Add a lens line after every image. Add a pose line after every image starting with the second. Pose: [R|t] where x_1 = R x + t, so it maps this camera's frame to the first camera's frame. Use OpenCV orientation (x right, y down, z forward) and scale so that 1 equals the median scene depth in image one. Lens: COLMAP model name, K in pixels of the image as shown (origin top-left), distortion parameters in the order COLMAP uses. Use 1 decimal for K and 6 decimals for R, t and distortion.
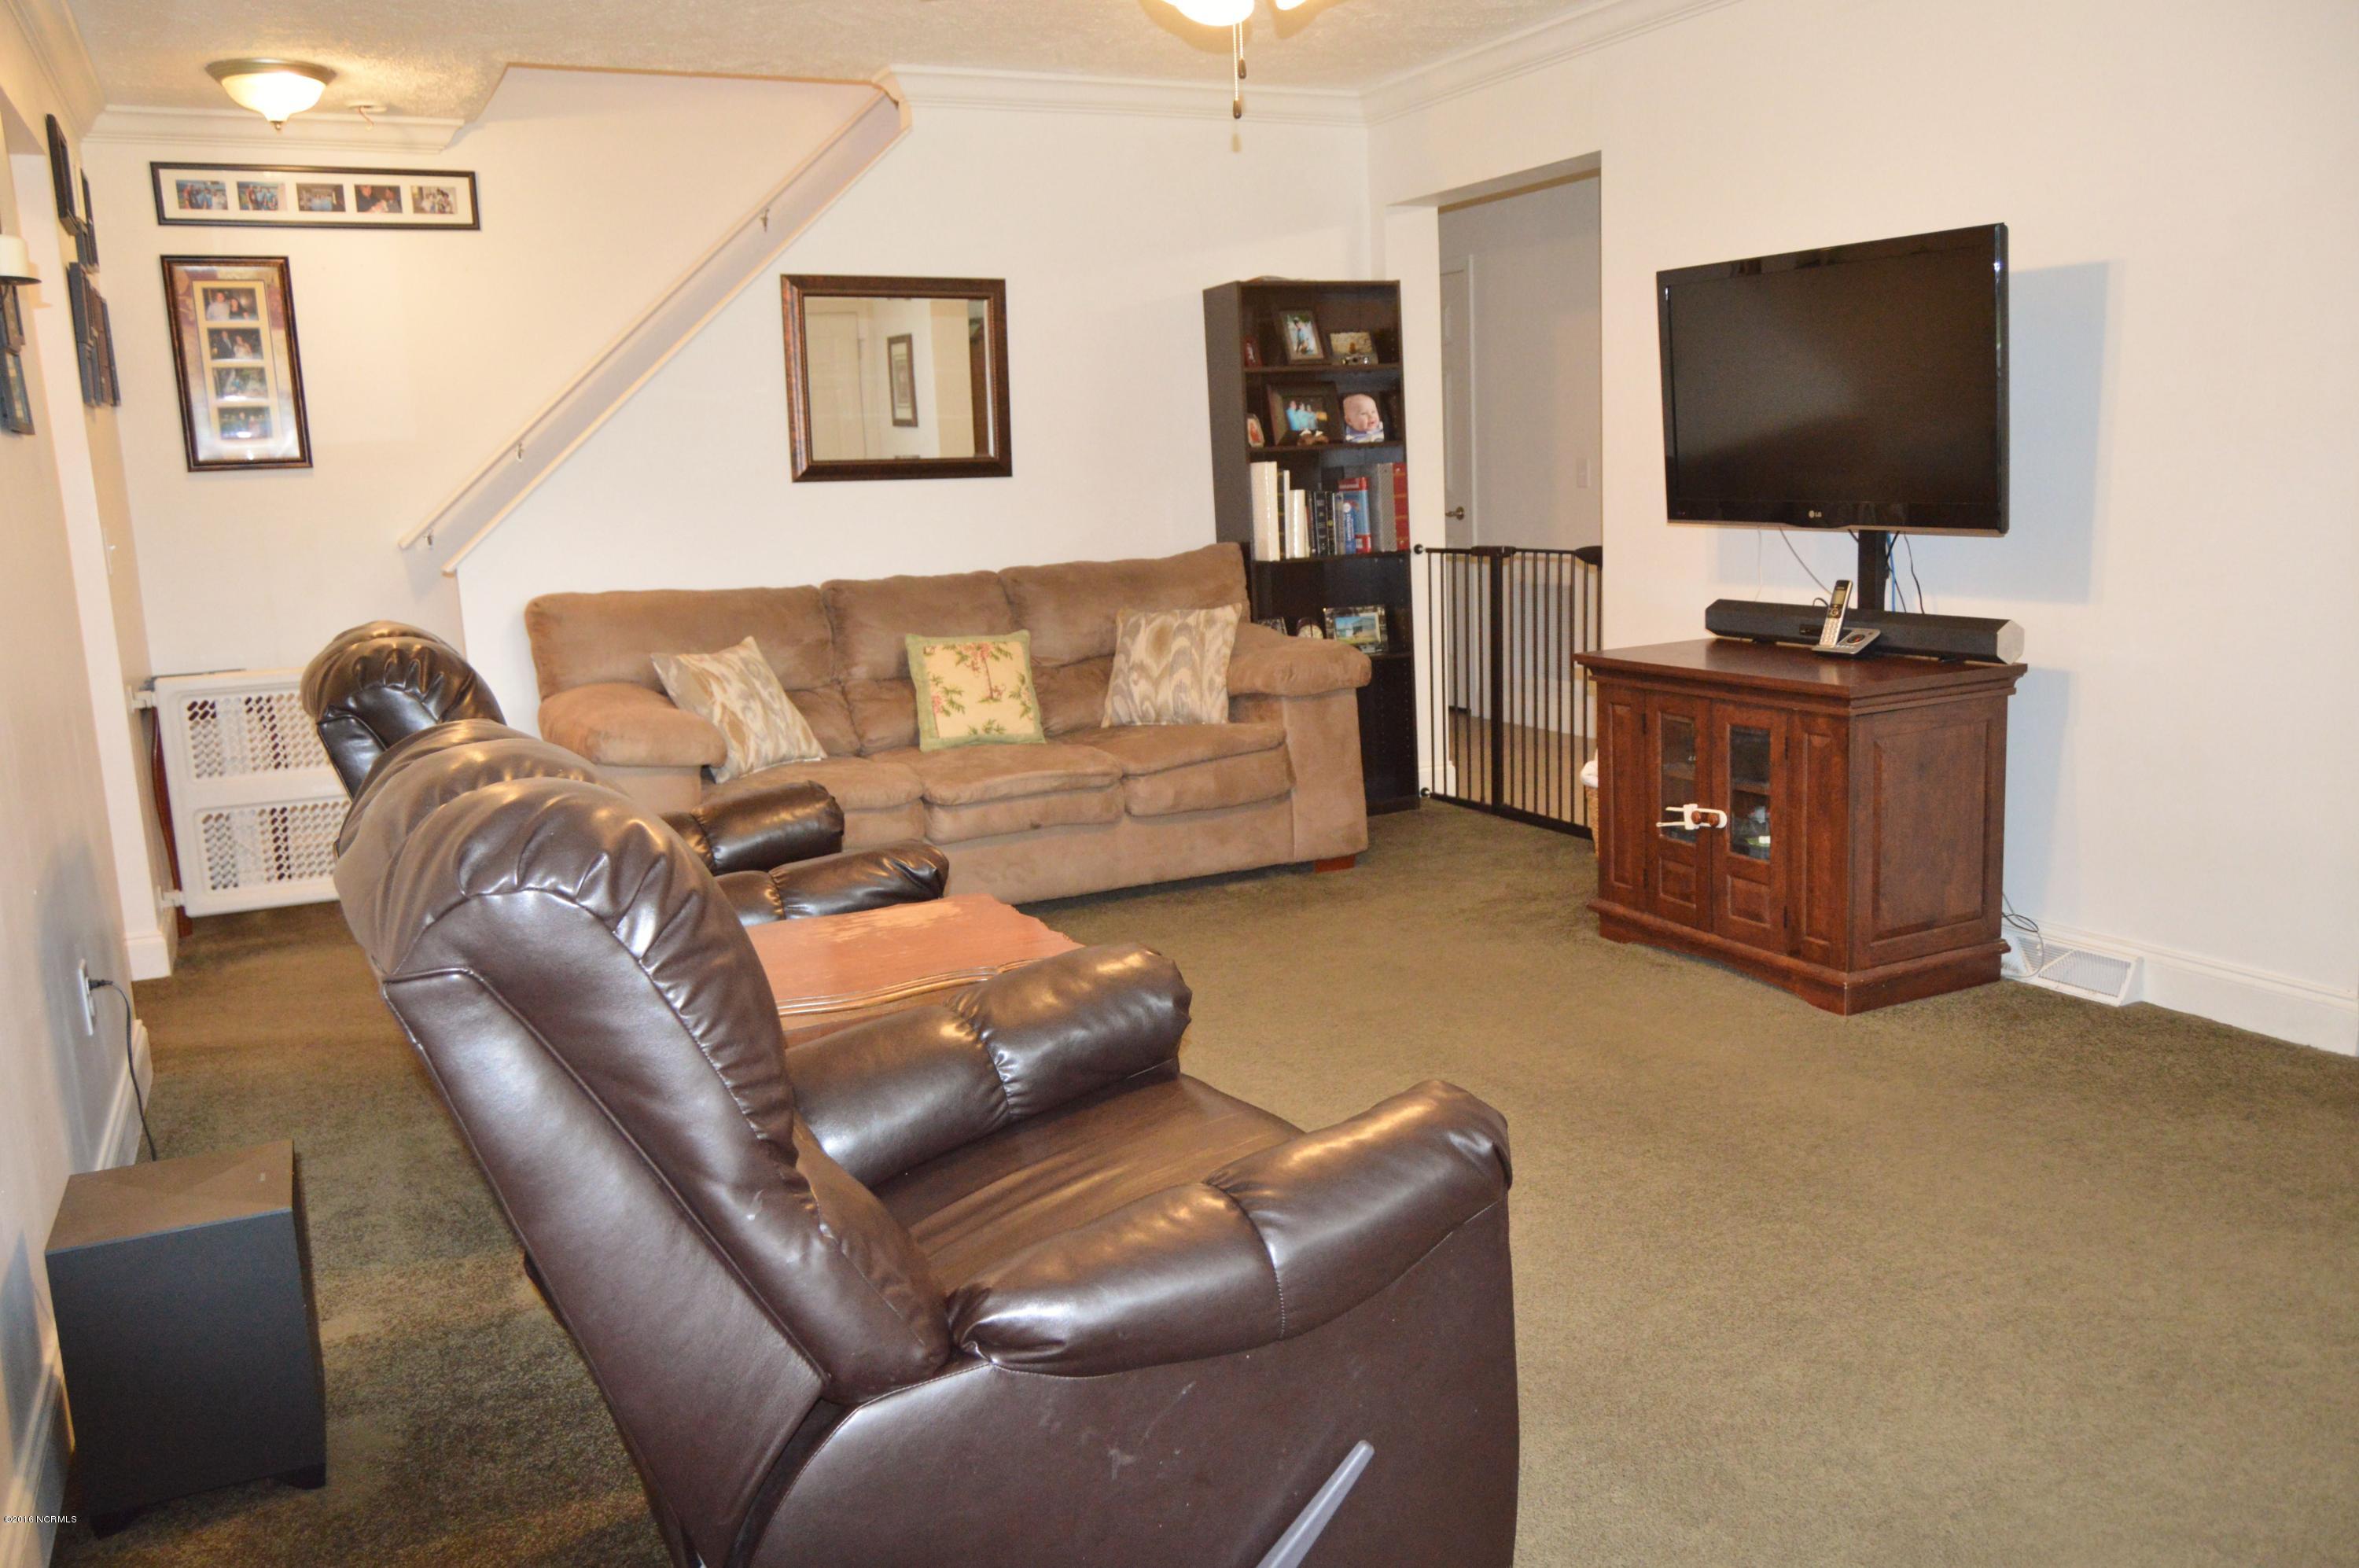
lens RADIAL K [[1842.2, 0, 1187.3], [0, 1842.2, 774.7], [0, 0, 1]] dist [-0.014504, 0.011501]
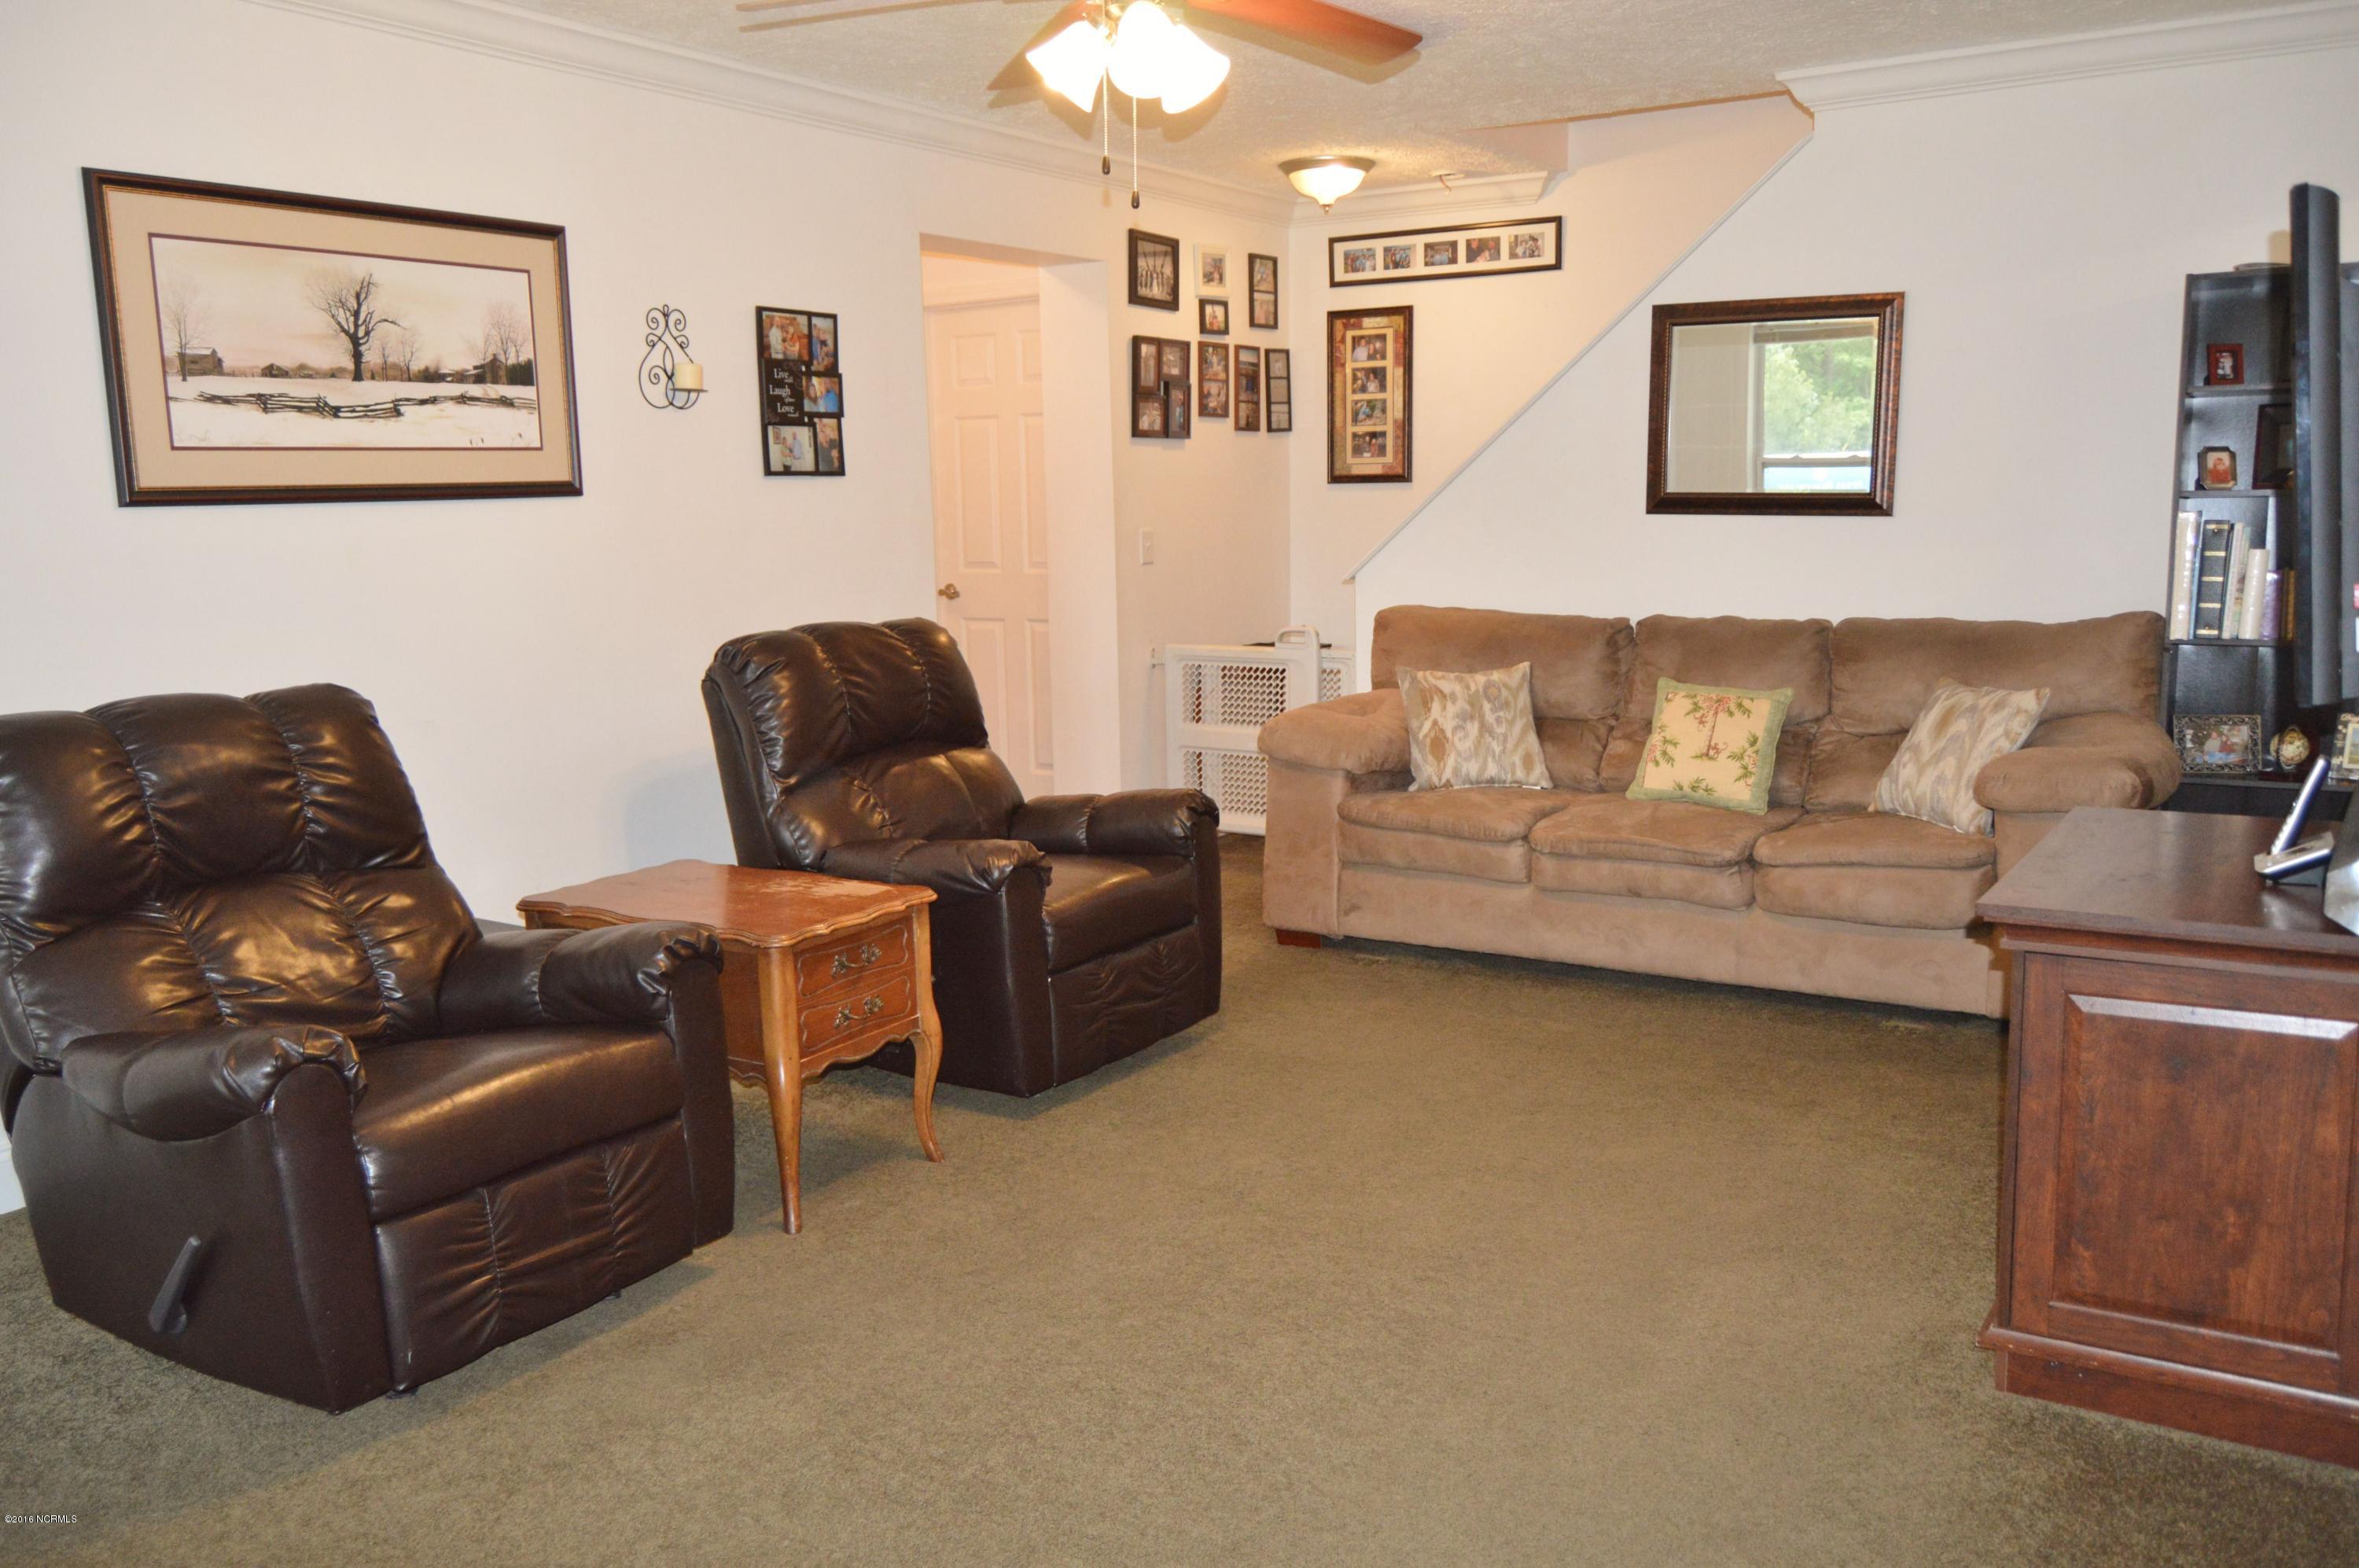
lens RADIAL K [[1842.2, 0, 1188.4], [0, 1842.2, 793.4], [0, 0, 1]] dist [-0.014504, 0.011501]
pose [[0.529670, 0.165750, -0.831852, 0.502720], [-0.148834, 0.983667, 0.101231, -0.073707], [0.835044, 0.070189, 0.545688, 0.260951]]
